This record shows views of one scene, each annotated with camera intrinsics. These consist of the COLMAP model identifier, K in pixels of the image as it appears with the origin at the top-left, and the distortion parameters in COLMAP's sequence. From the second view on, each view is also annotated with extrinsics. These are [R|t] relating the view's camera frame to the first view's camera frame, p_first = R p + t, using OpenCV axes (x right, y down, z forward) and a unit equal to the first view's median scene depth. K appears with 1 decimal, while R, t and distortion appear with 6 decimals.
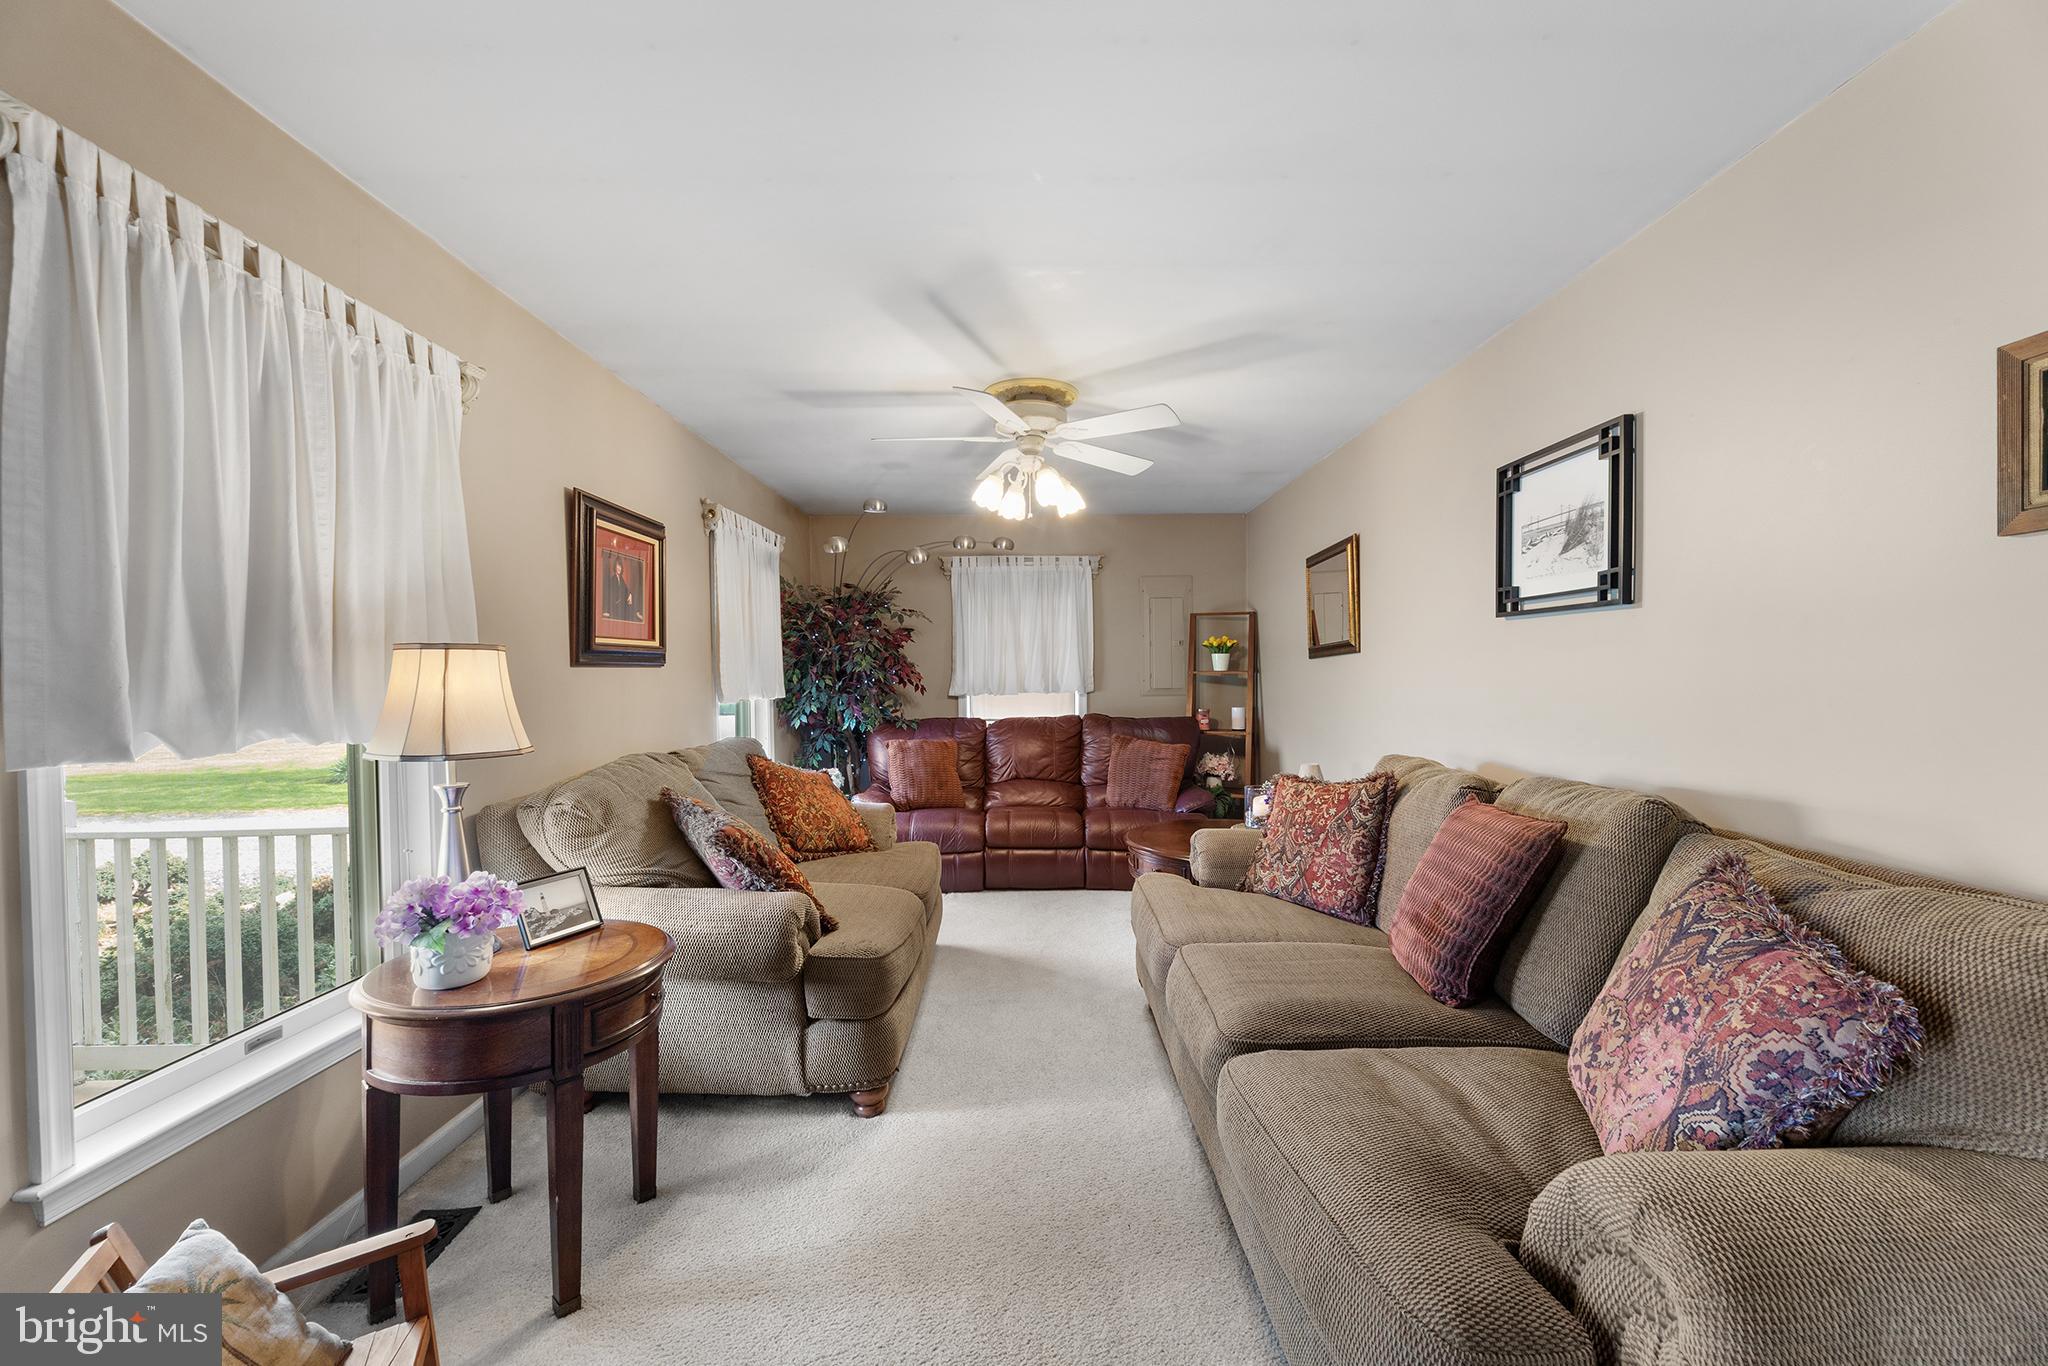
lens RADIAL K [[824.2, 0, 1021.5], [0, 824.2, 685.5], [0, 0, 1]] dist [0.000055, 0.000040]
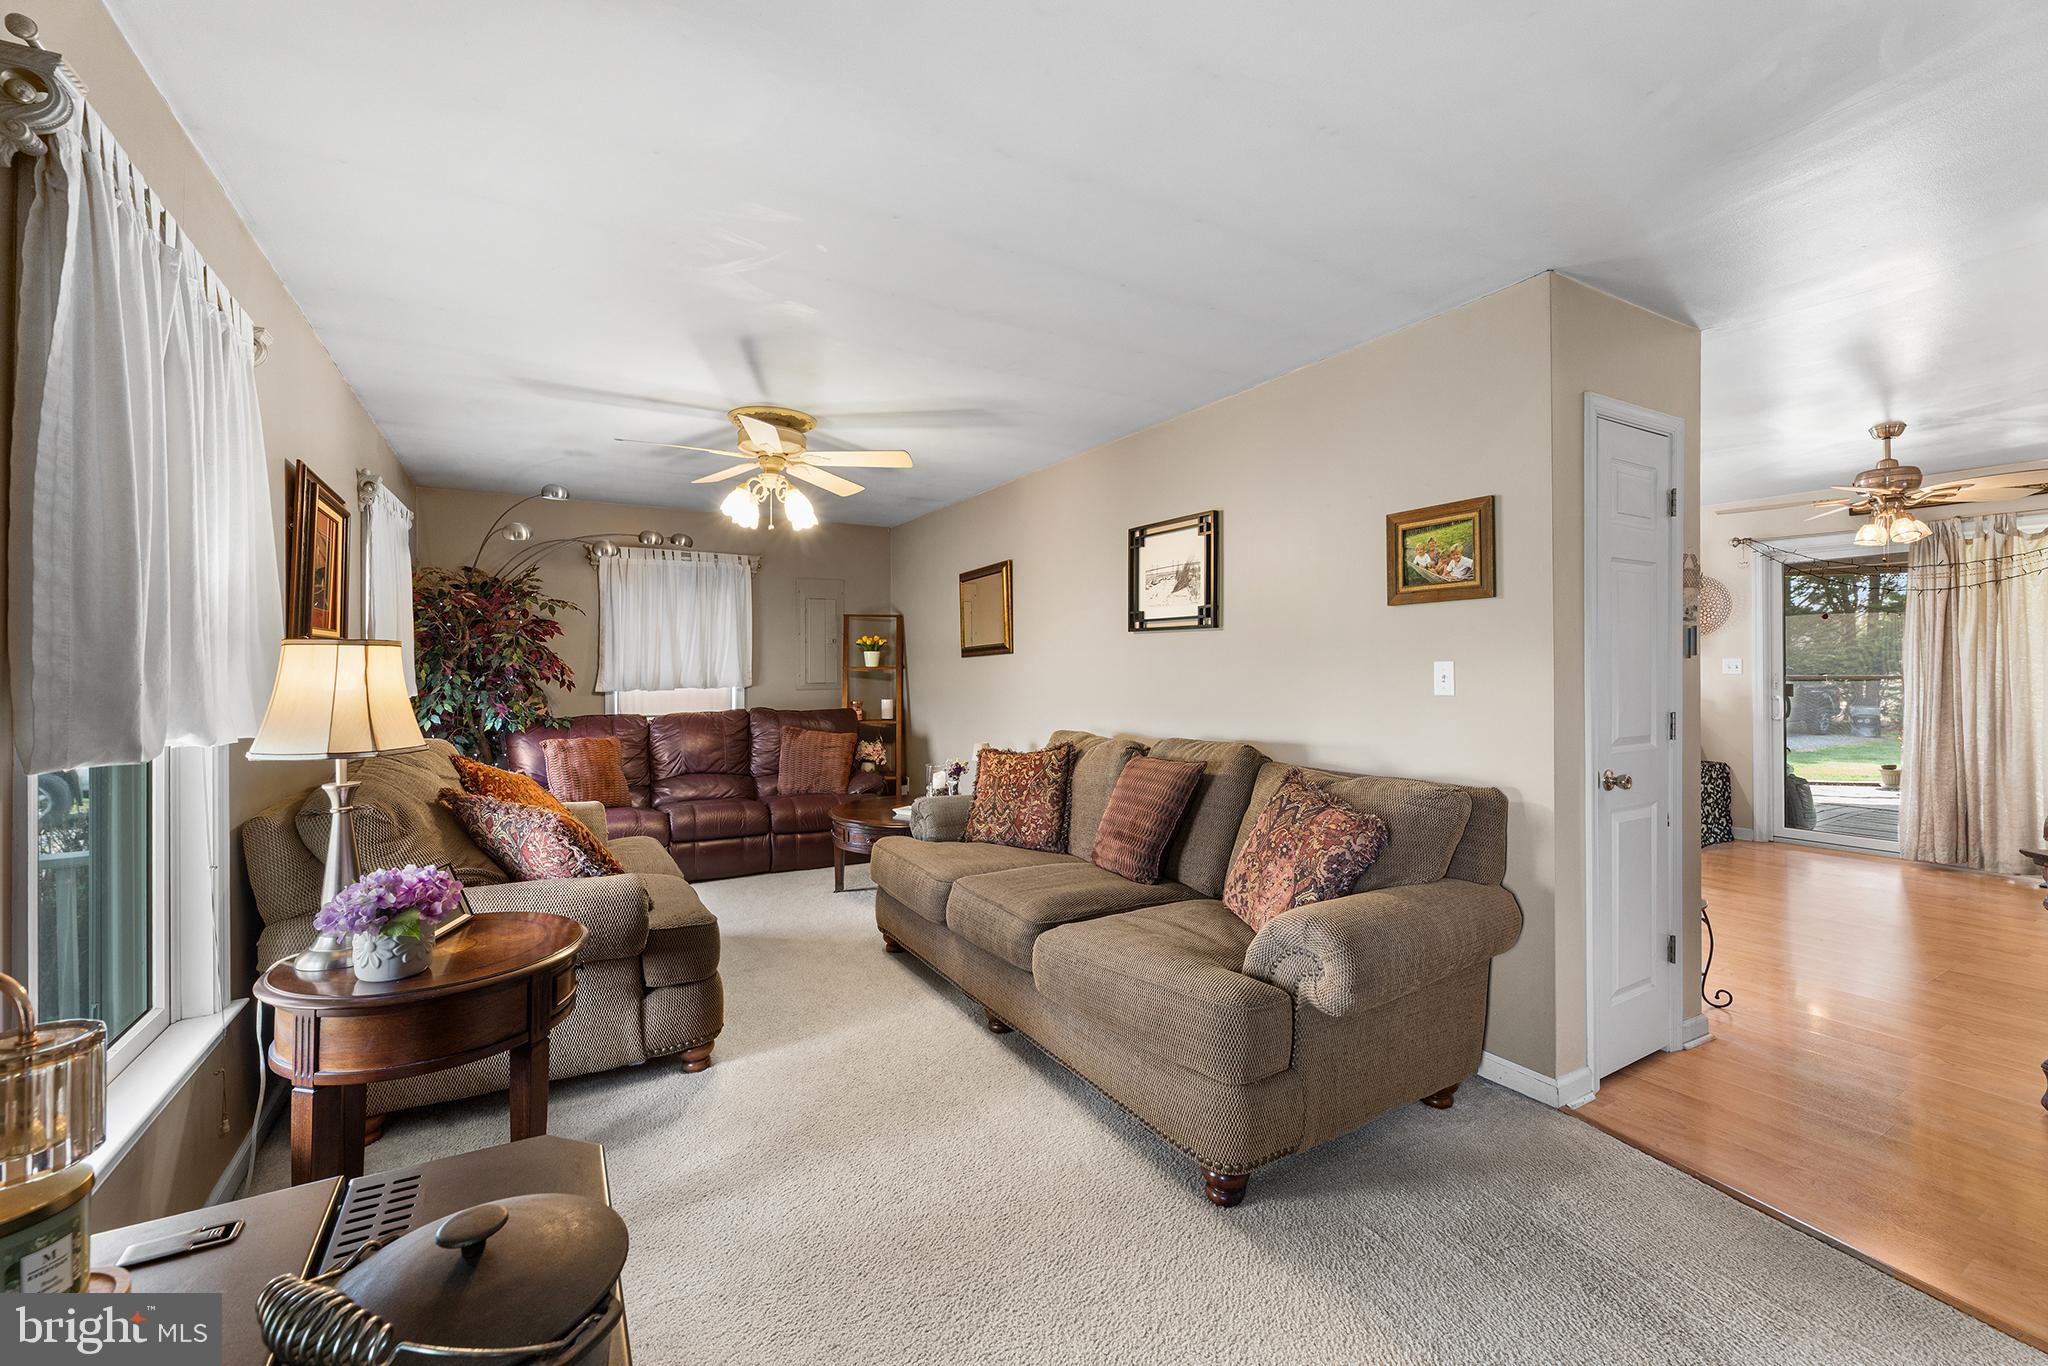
lens RADIAL K [[836.7, 0, 1020.3], [0, 836.7, 661.3], [0, 0, 1]] dist [-0.000950, -0.000213]
pose [[0.864218, 0.007193, 0.503066, -0.332783], [0.004202, 0.999760, -0.021512, -0.000026], [-0.503099, 0.020705, 0.863980, -0.172795]]
